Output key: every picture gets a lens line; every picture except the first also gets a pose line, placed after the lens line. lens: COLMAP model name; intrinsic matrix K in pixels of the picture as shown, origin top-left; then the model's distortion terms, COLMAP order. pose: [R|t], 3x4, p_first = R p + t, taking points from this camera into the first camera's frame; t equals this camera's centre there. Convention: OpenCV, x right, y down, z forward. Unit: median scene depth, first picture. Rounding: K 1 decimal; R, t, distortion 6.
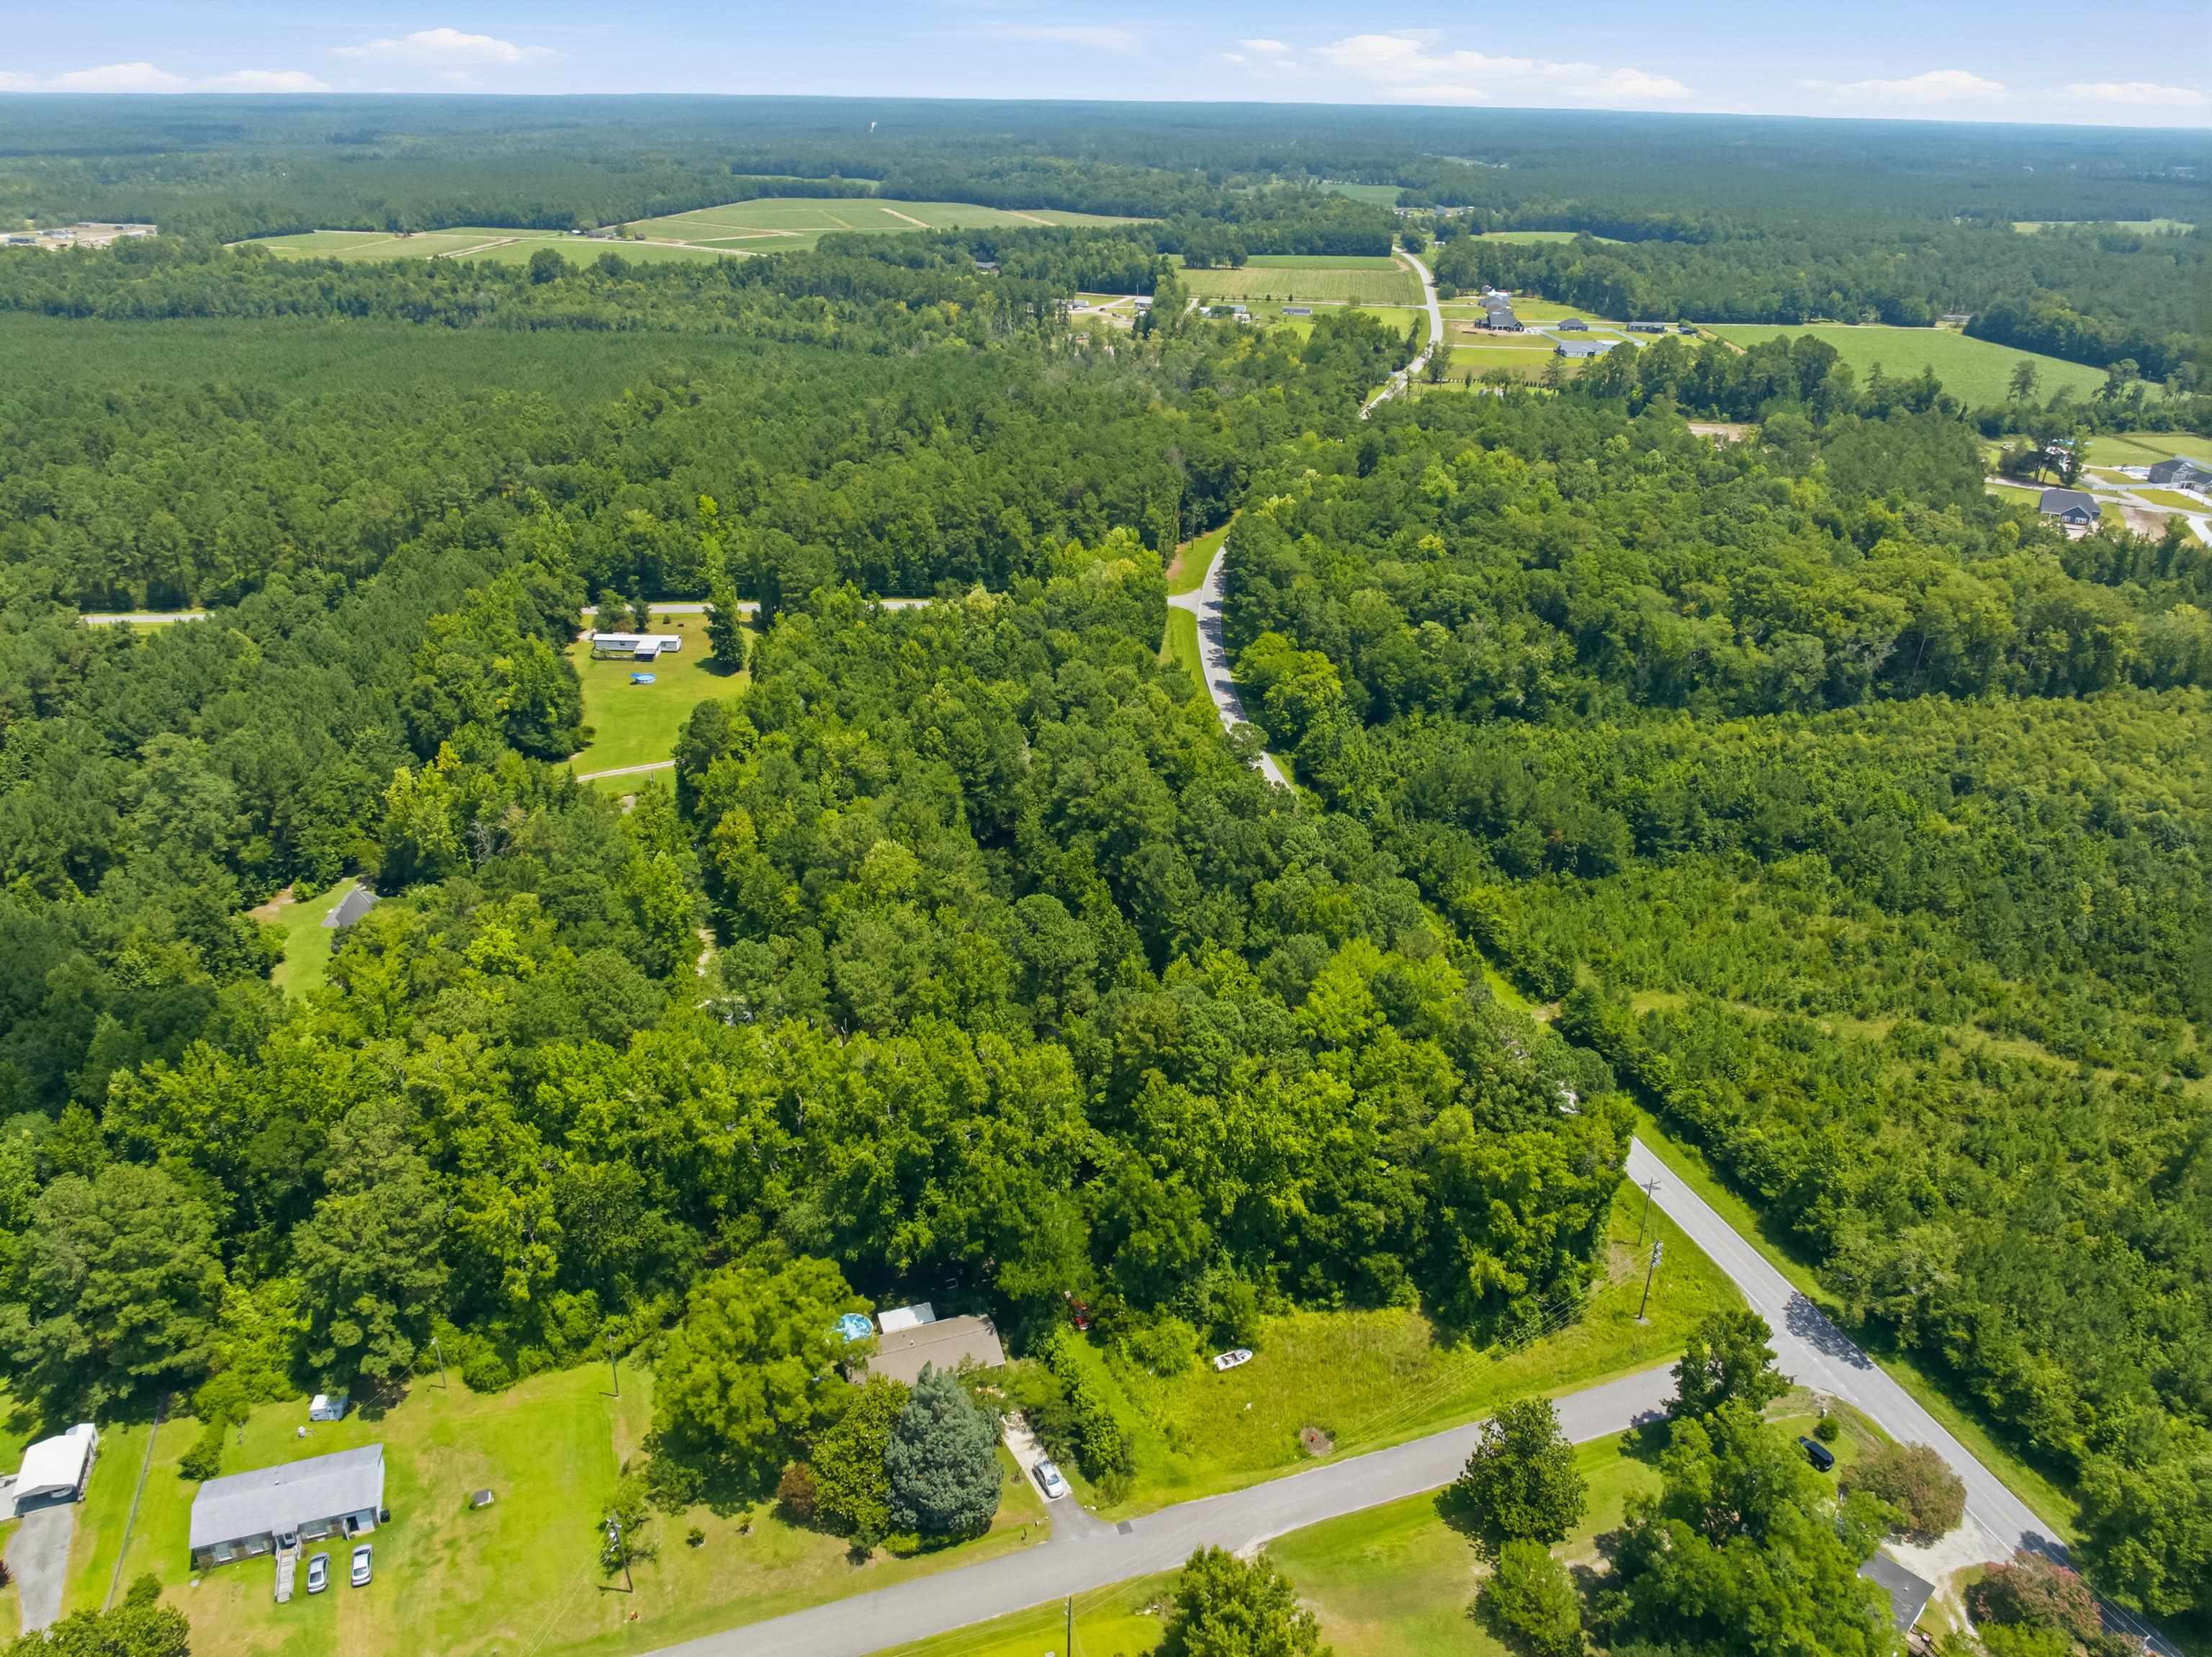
lens RADIAL K [[1566.0, 0, 1108.4], [0, 1566.0, 820.6], [0, 0, 1]] dist [-0.030175, -0.047942]
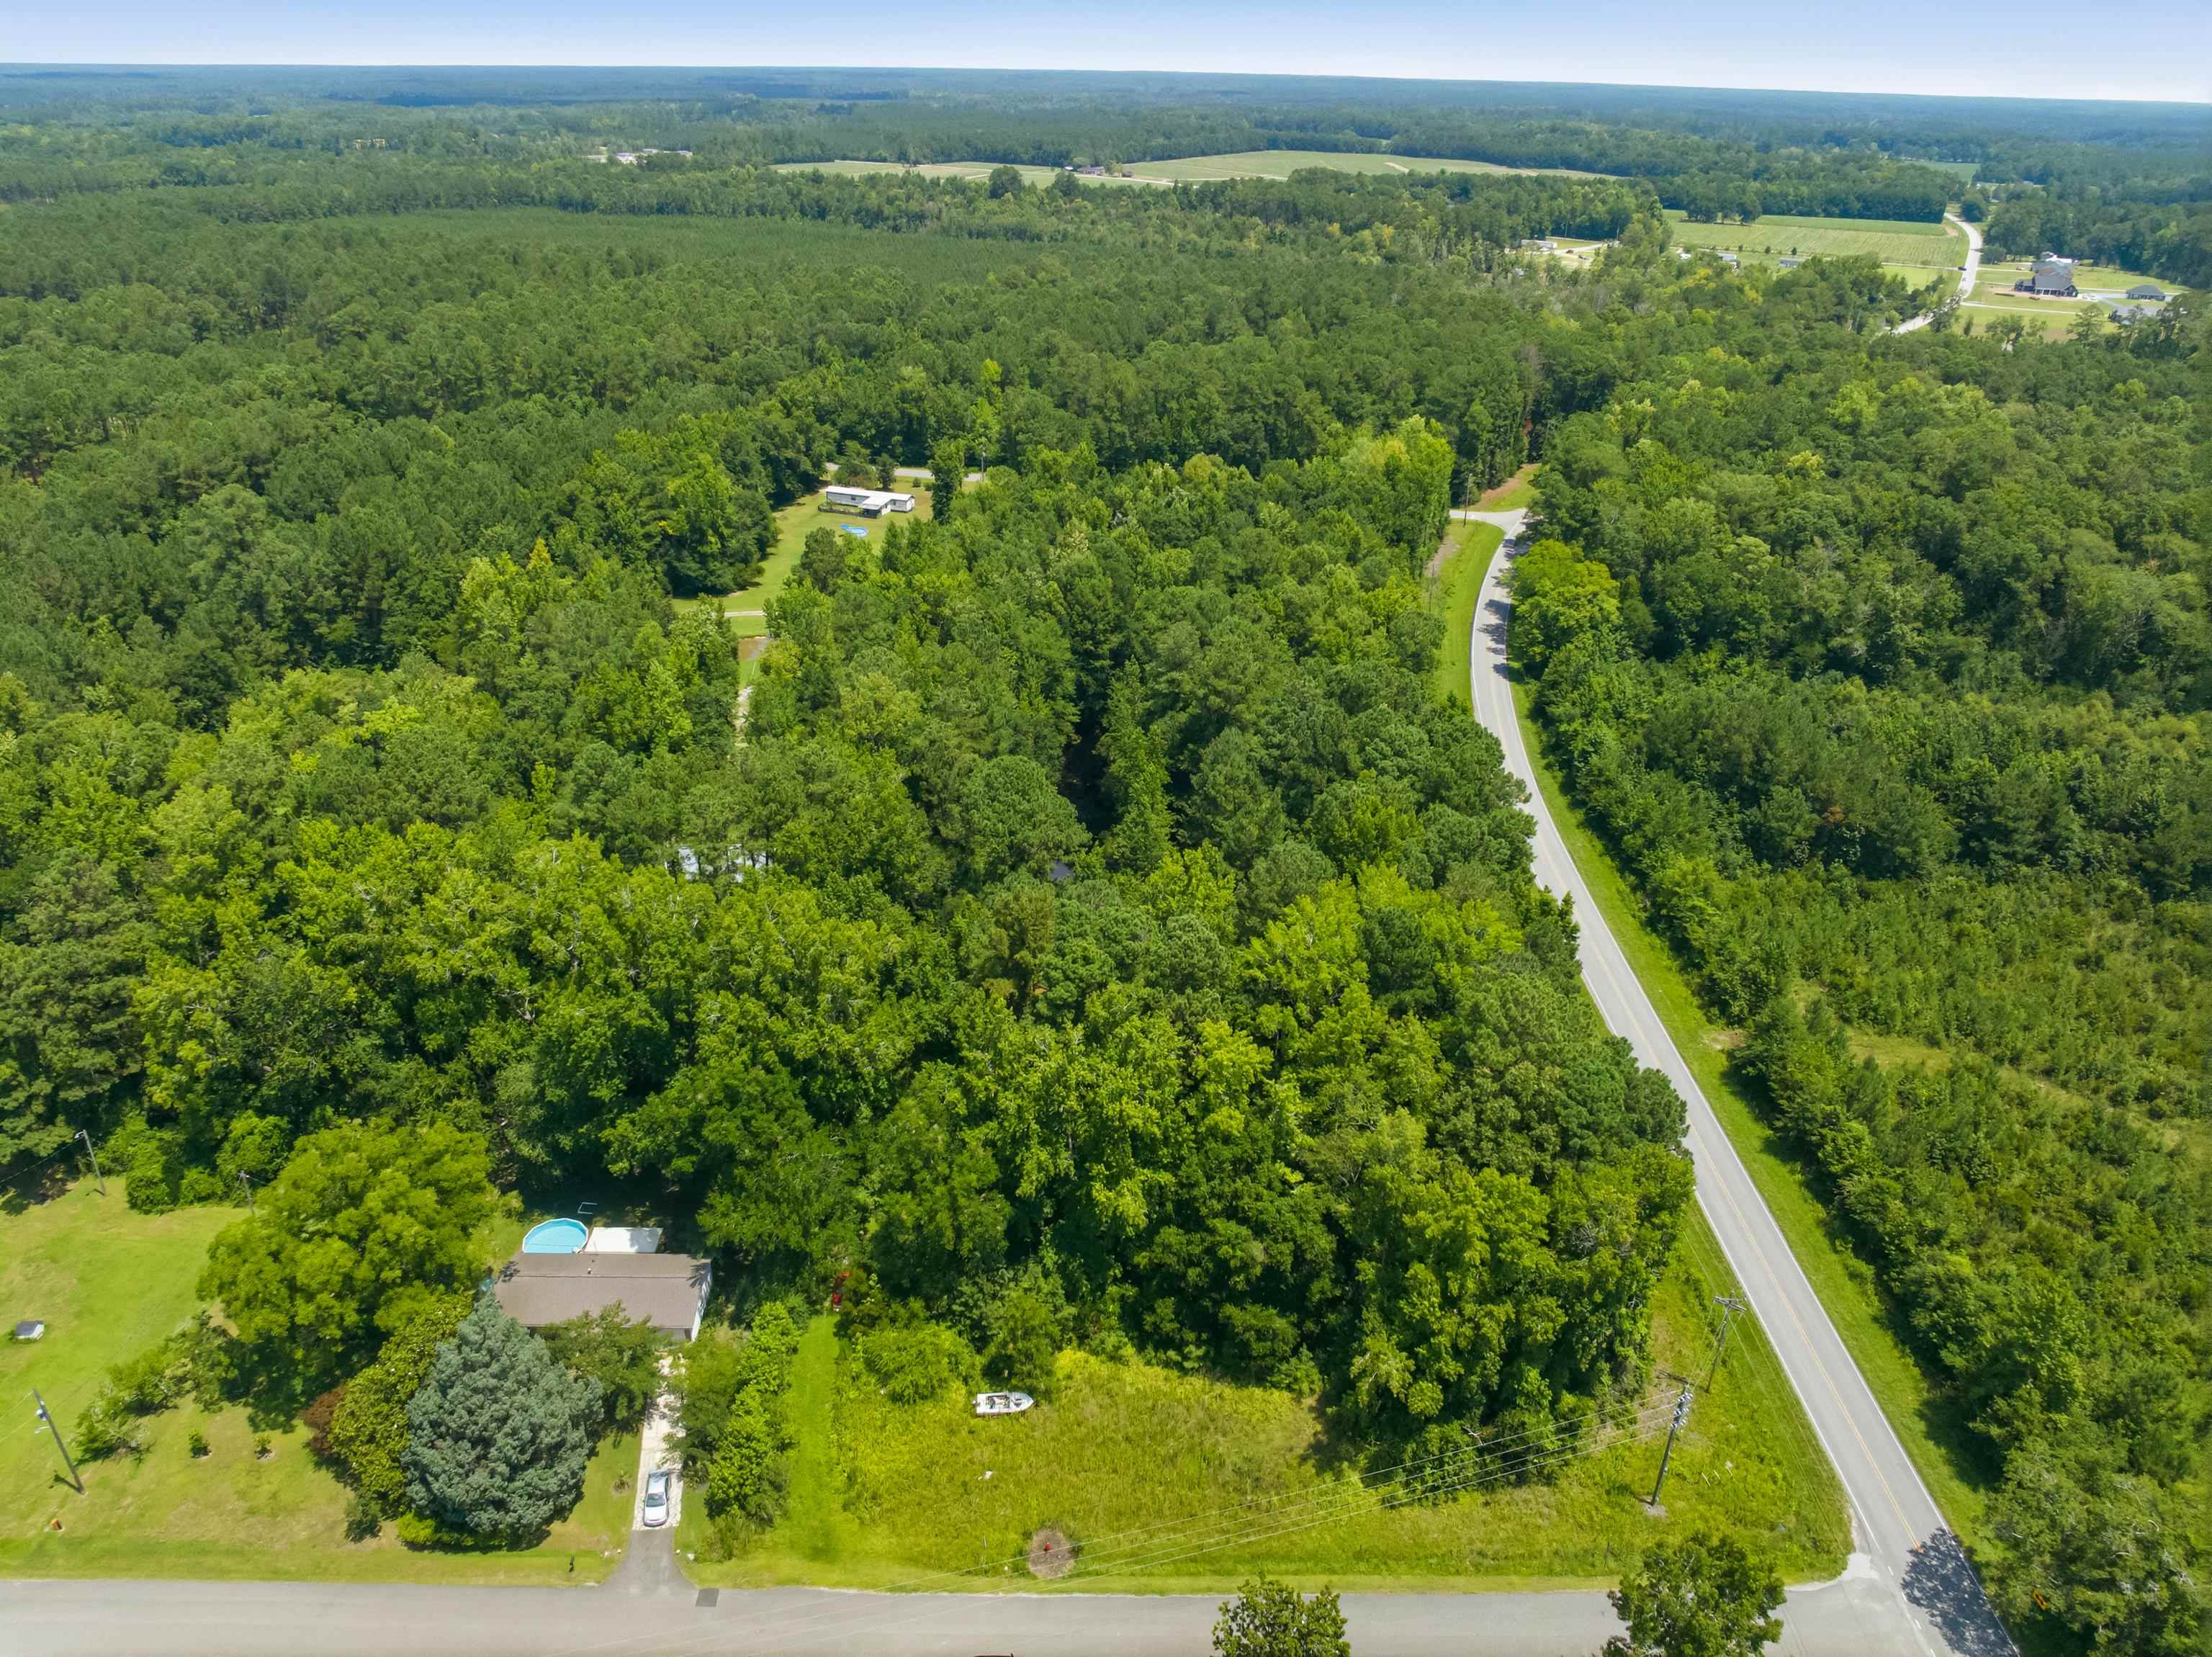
lens RADIAL K [[1552.2, 0, 1138.8], [0, 1552.2, 832.6], [0, 0, 1]] dist [-0.063020, 0.029540]
pose [[0.946055, 0.143868, -0.290312, 0.216203], [-0.141274, 0.989516, 0.029992, 0.048036], [0.291584, 0.012640, 0.956462, 0.262130]]
